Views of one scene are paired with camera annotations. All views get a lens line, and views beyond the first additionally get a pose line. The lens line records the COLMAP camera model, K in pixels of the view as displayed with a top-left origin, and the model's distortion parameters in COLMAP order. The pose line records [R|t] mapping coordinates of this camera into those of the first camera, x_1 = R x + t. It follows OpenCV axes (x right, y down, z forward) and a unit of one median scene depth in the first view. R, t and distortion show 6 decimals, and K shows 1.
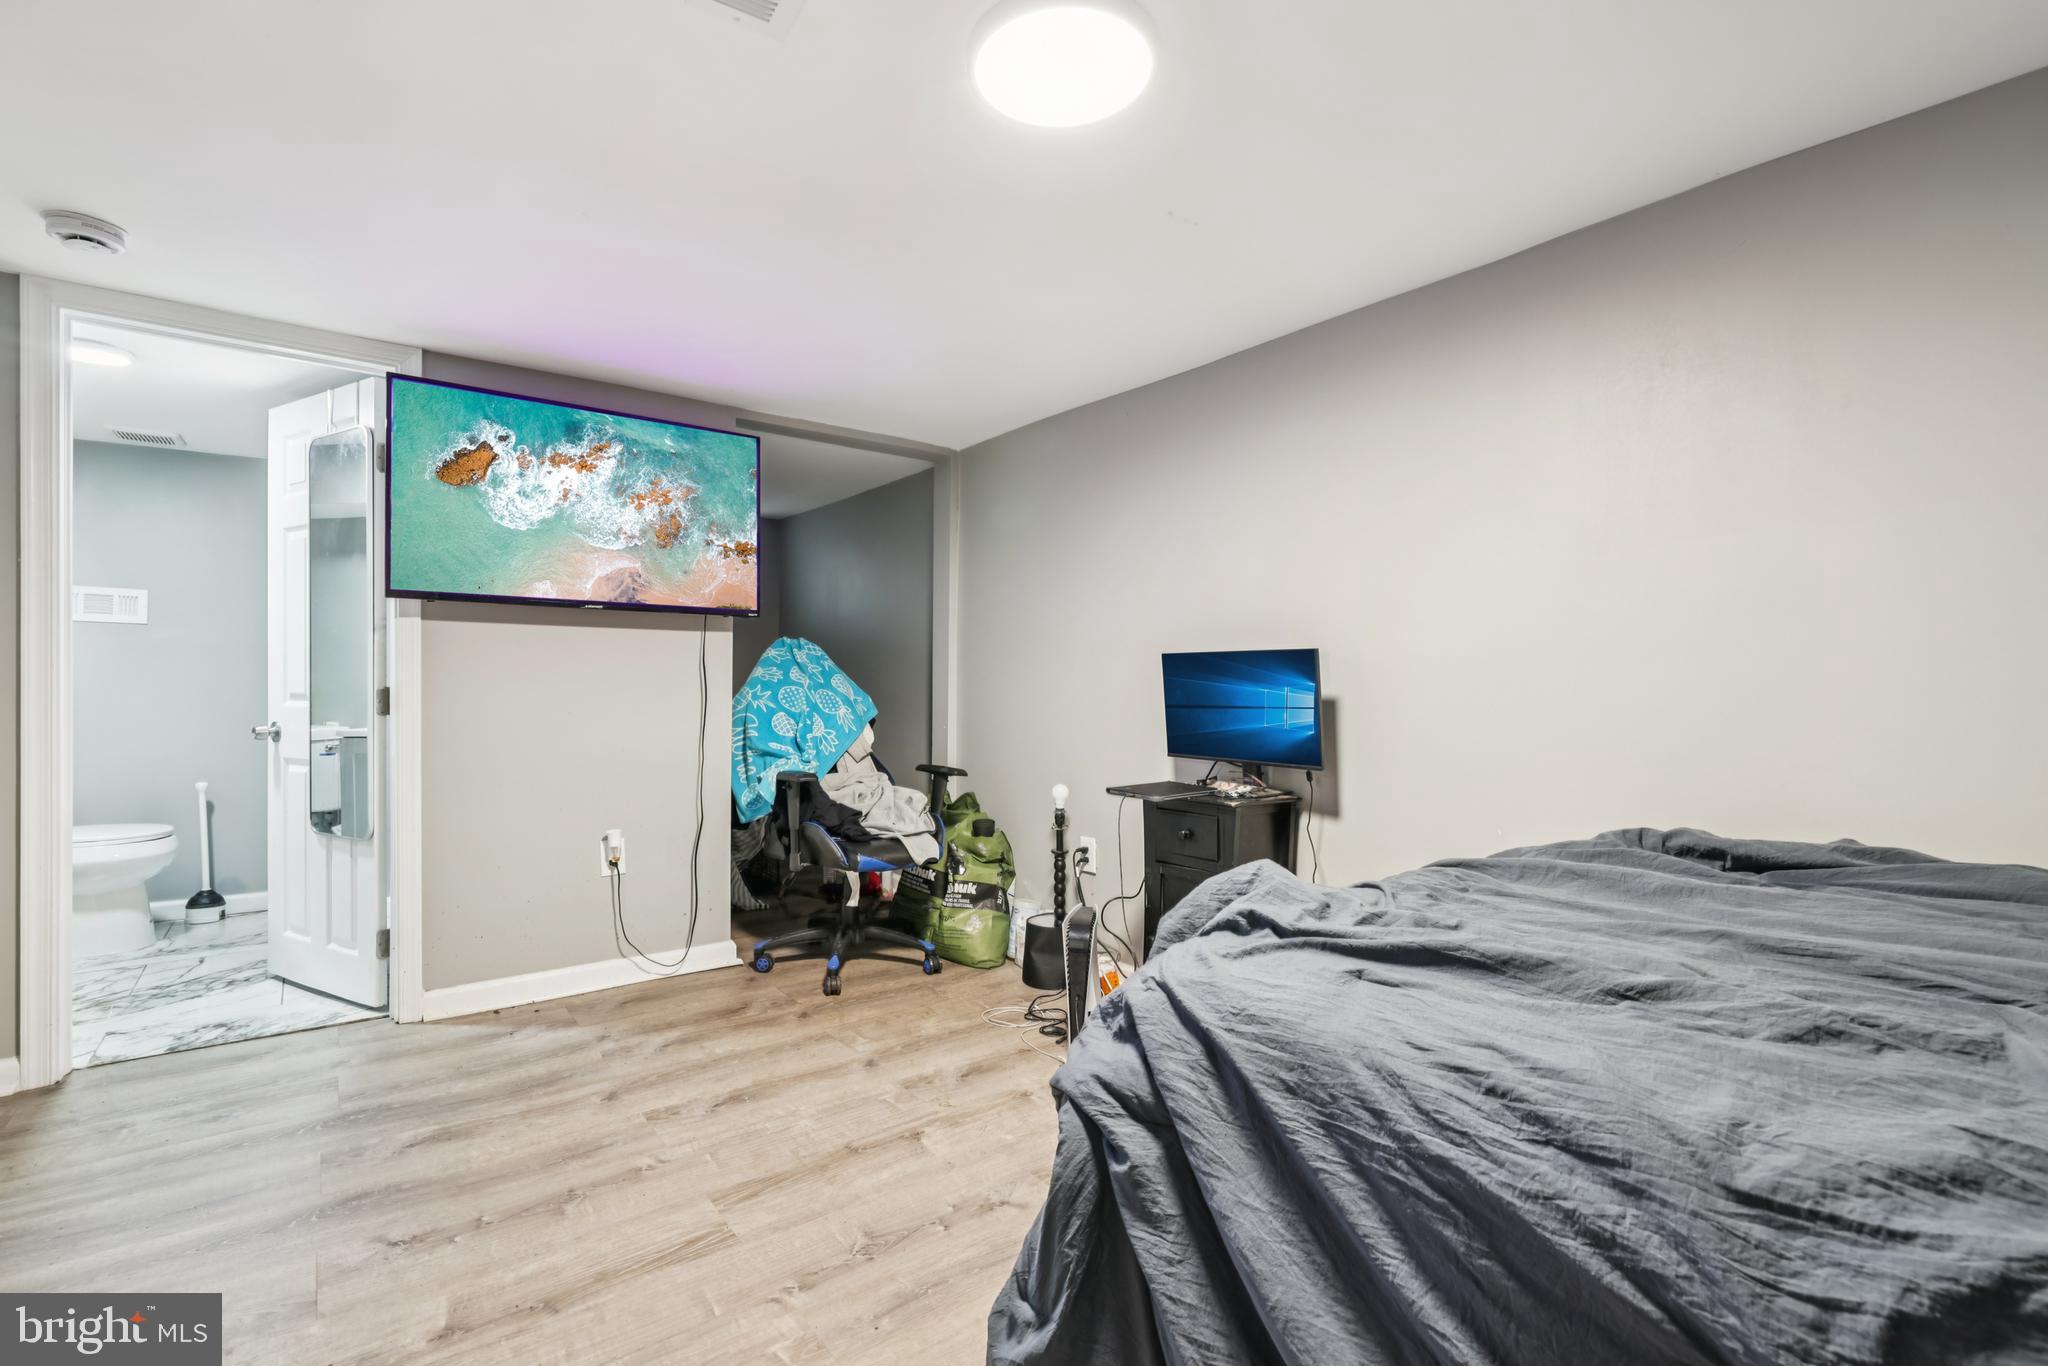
lens RADIAL K [[909.1, 0, 1024.0], [0, 909.1, 683.0], [0, 0, 1]] dist [-0.000863, 0.000025]
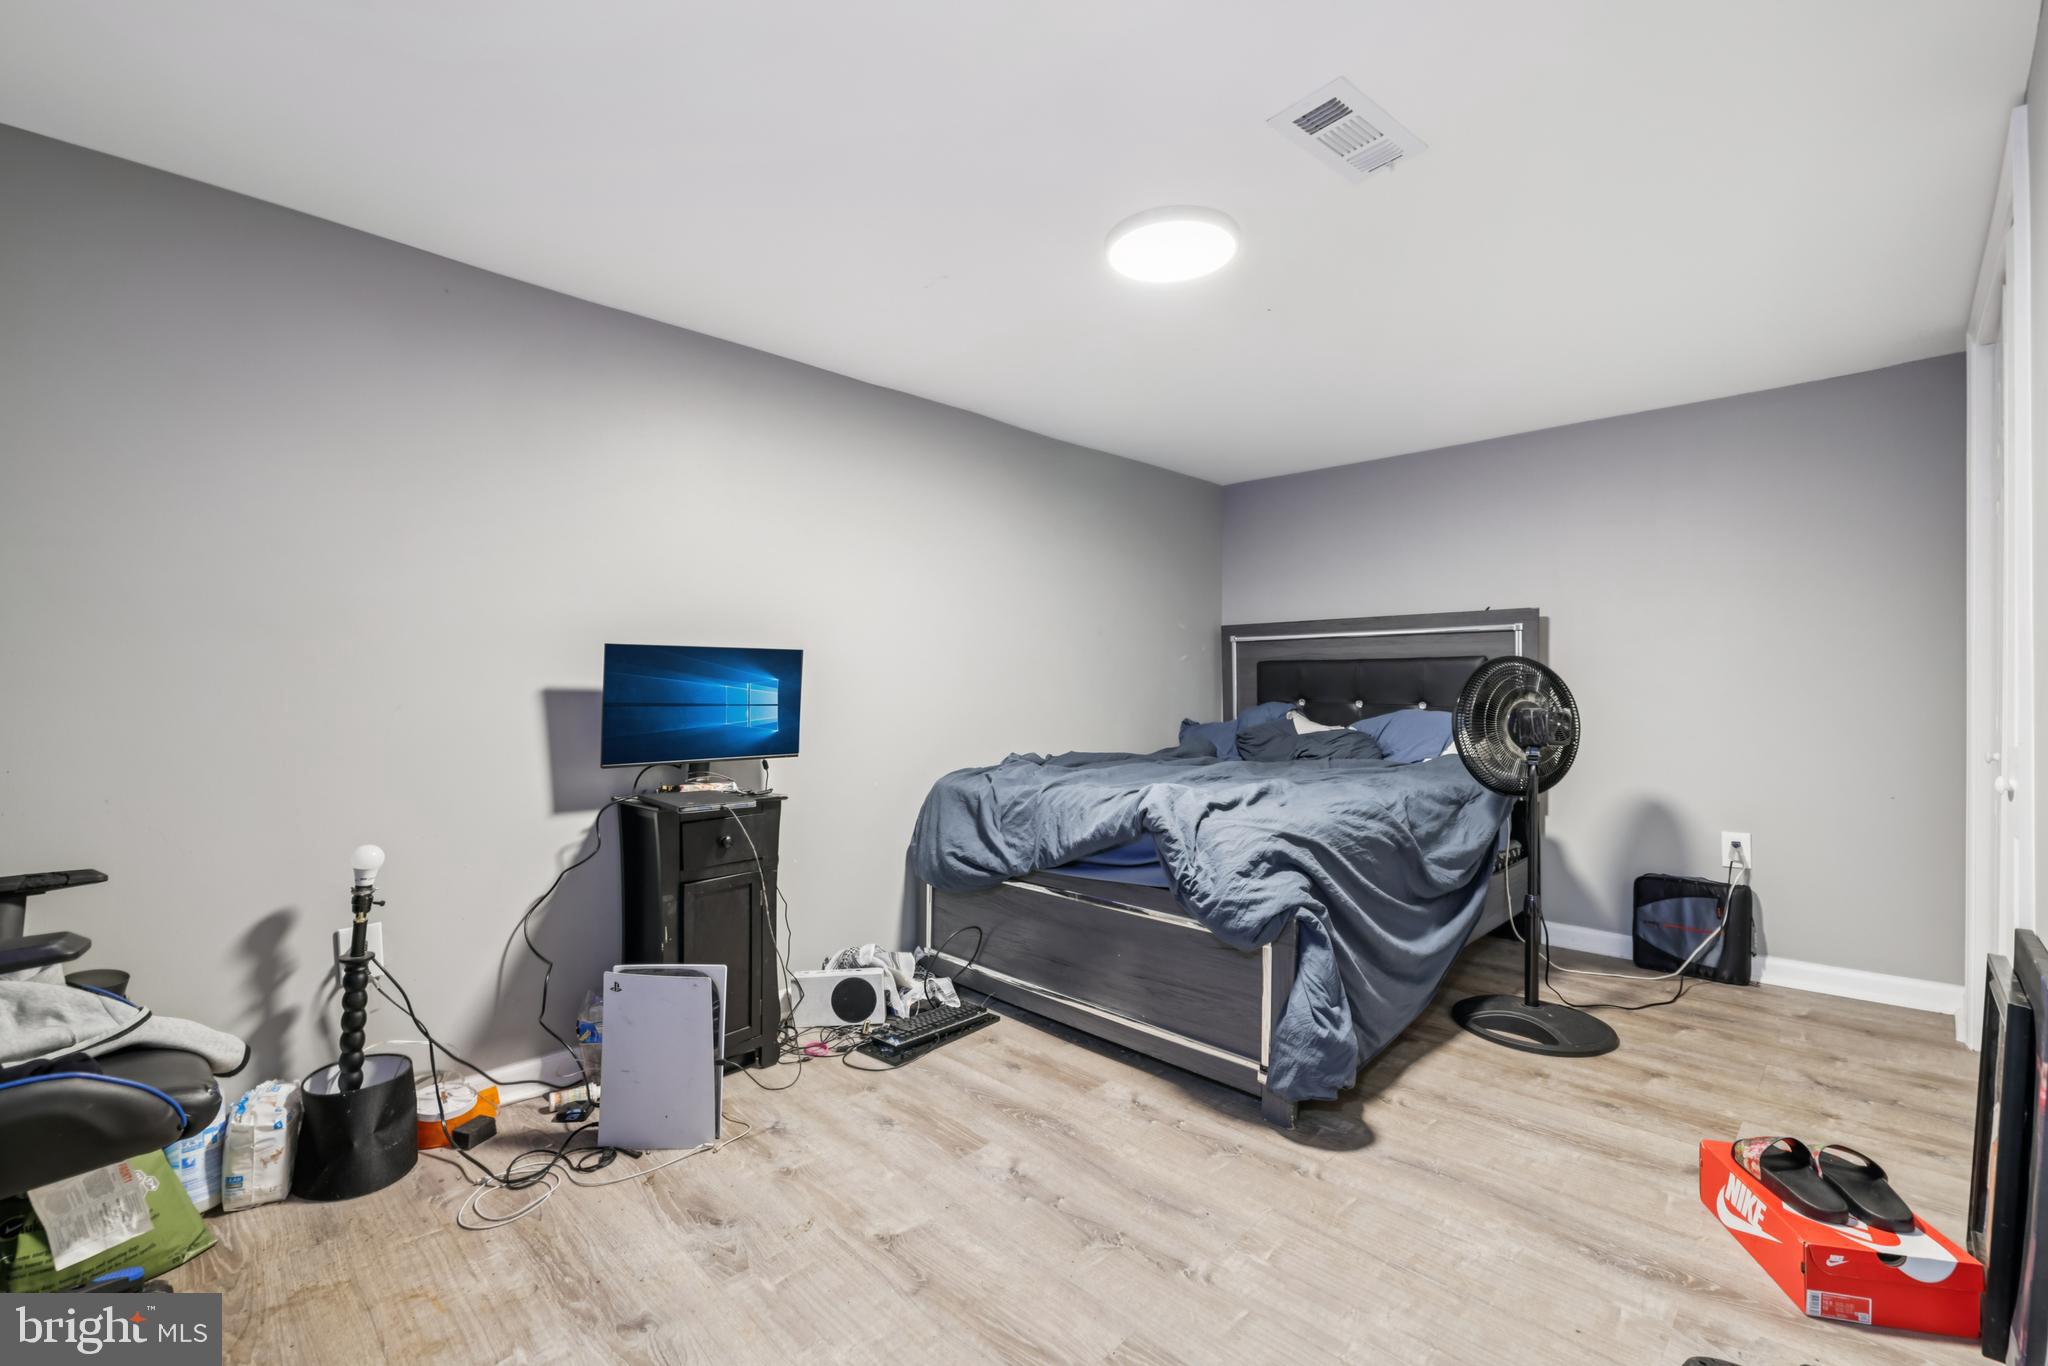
lens RADIAL K [[860.1, 0, 1014.0], [0, 860.1, 684.3], [0, 0, 1]] dist [-0.001308, 0.000231]
pose [[-0.115751, -0.003269, 0.993273, -0.841729], [-0.003924, 0.999988, 0.002834, 0.001495], [-0.993270, -0.003570, -0.115763, 0.924012]]
